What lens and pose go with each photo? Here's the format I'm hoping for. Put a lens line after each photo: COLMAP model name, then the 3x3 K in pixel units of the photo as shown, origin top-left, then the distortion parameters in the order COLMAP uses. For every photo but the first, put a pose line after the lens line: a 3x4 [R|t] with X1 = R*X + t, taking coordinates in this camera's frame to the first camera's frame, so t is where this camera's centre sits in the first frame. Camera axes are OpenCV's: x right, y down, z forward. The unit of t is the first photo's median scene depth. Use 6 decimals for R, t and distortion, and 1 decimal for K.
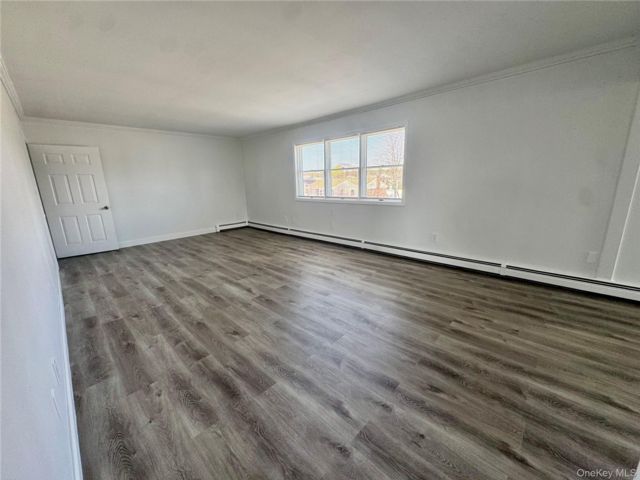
lens RADIAL K [[255.7, 0, 320.0], [0, 255.7, 240.0], [0, 0, 1]] dist [-0.001227, -0.000512]
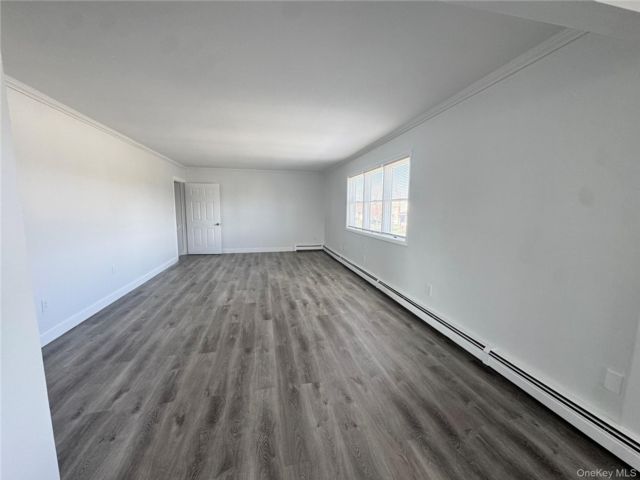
lens RADIAL K [[255.7, 0, 320.0], [0, 255.7, 240.0], [0, 0, 1]] dist [-0.001227, -0.000512]
pose [[0.831716, 0.102272, -0.545701, 0.651429], [-0.156495, 0.986219, -0.053687, -0.075236], [0.532690, 0.130052, 0.836258, 0.161106]]
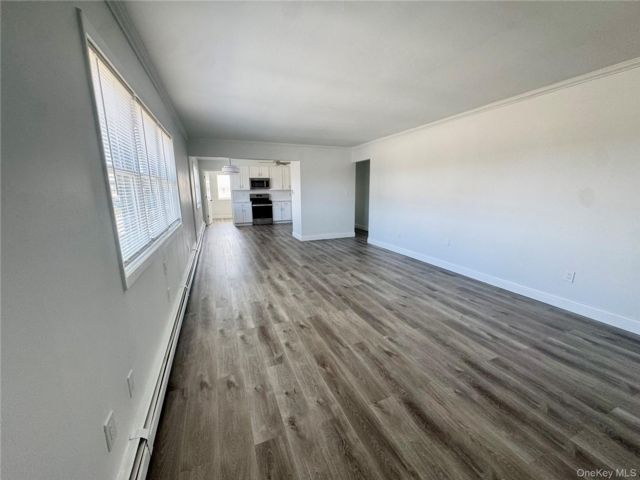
lens RADIAL K [[255.7, 0, 320.0], [0, 255.7, 240.0], [0, 0, 1]] dist [-0.001227, -0.000512]
pose [[-0.913262, -0.041406, 0.405264, -0.587960], [0.129058, 0.914171, 0.384234, -0.445861], [-0.386390, 0.403209, -0.829533, 1.888024]]
